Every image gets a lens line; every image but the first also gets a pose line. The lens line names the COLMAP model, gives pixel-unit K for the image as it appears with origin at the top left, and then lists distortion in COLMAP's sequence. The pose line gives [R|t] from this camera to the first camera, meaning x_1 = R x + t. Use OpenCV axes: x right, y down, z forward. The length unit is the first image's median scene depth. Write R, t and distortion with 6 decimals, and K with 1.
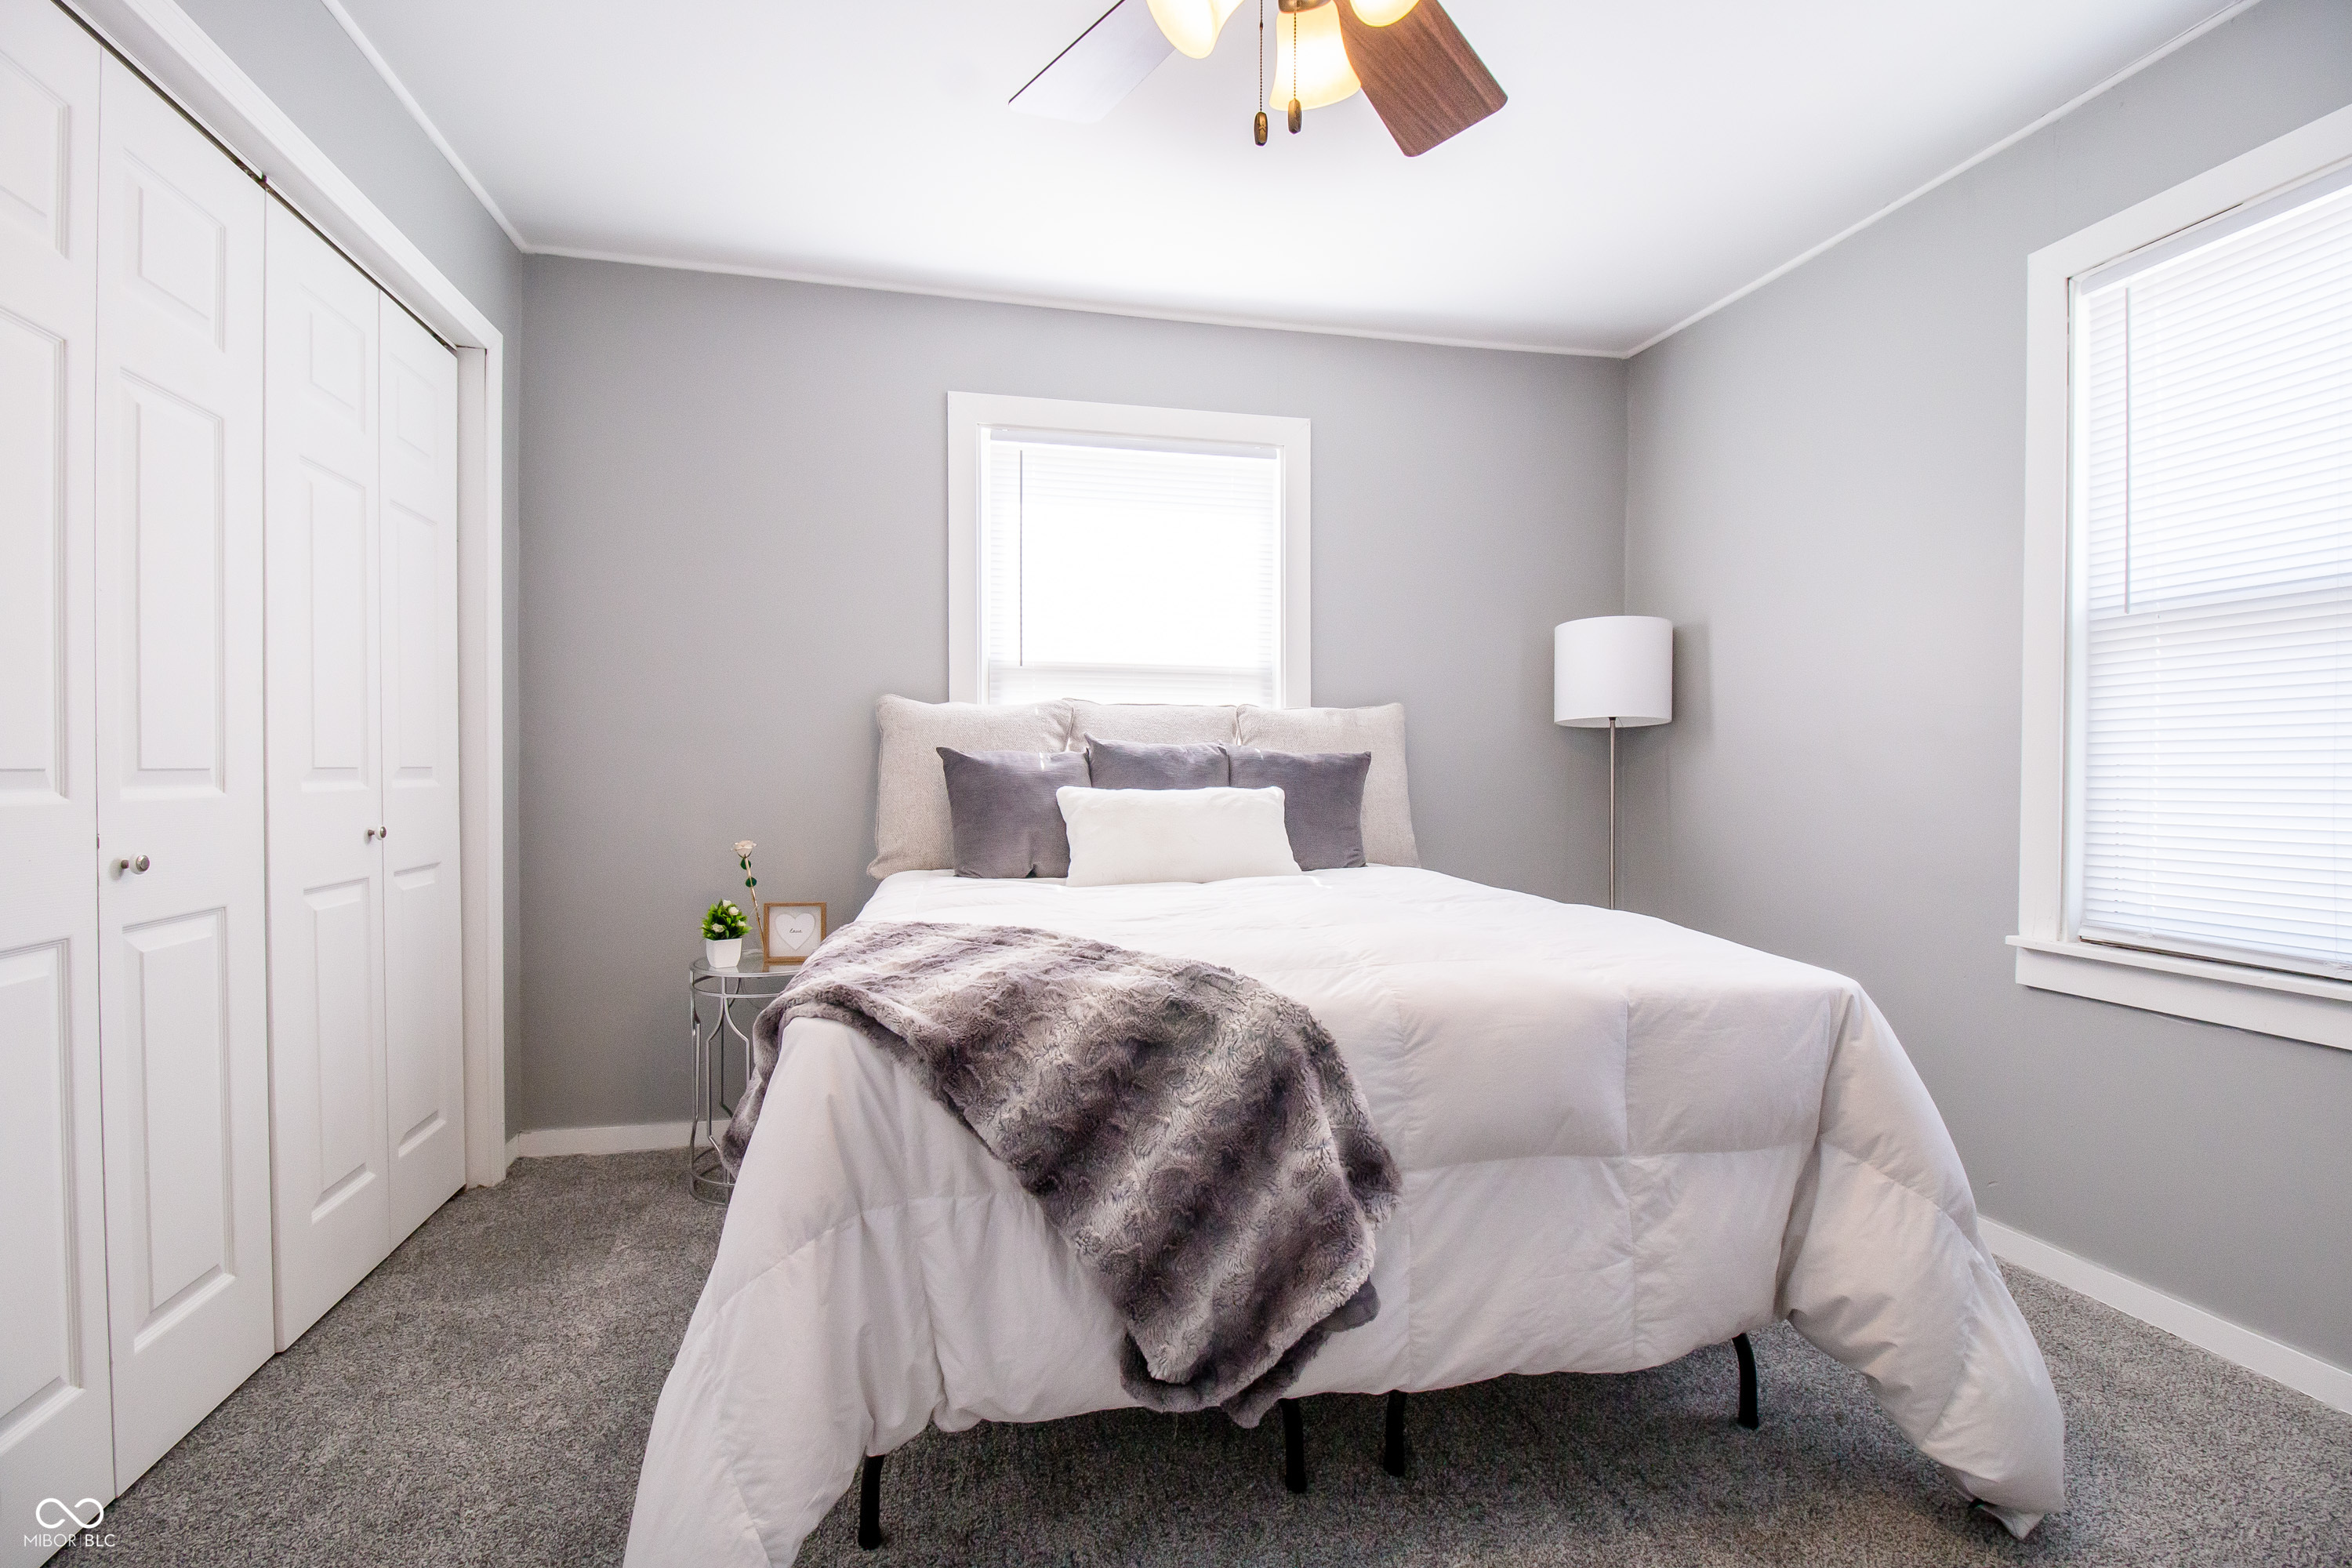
lens RADIAL K [[1072.5, 0, 1176.0], [0, 1072.5, 784.0], [0, 0, 1]] dist [-0.000141, -0.012861]
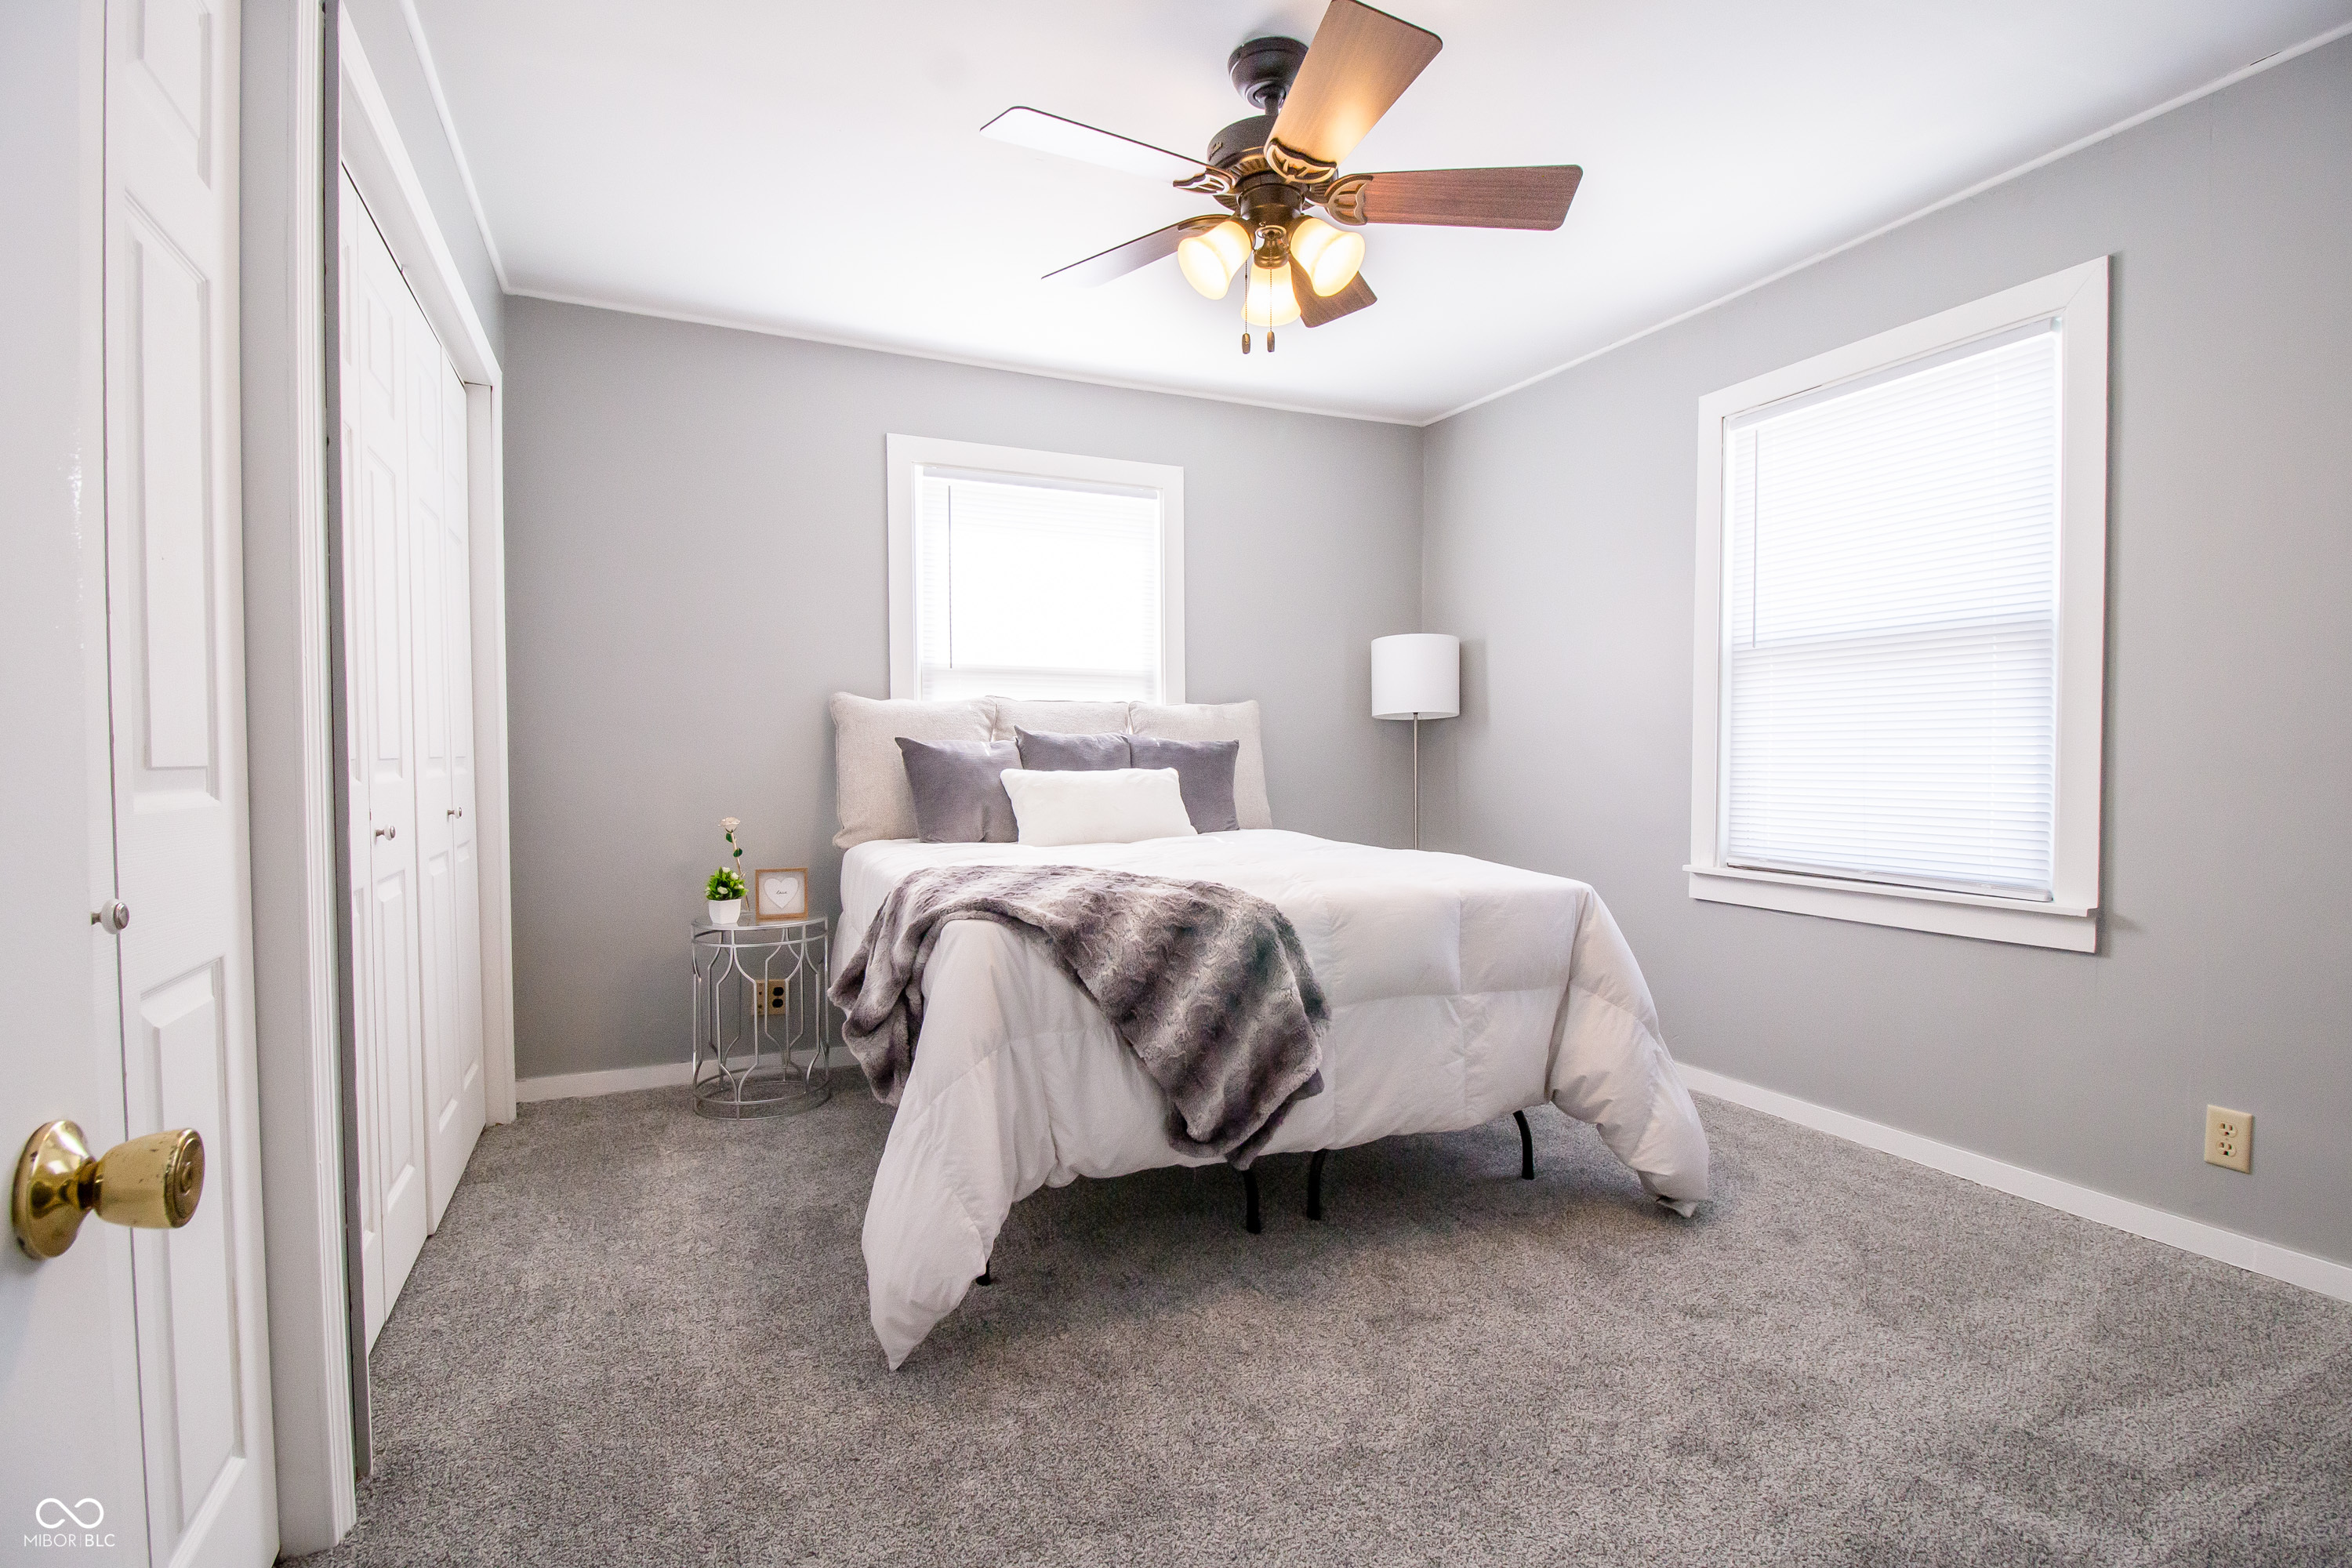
lens RADIAL K [[1072.5, 0, 1176.0], [0, 1072.5, 784.0], [0, 0, 1]] dist [-0.000141, -0.012861]
pose [[0.980283, -0.010567, 0.197317, -0.252079], [0.007846, 0.999863, 0.014568, 0.004761], [-0.197444, -0.012733, 0.980231, -0.394902]]
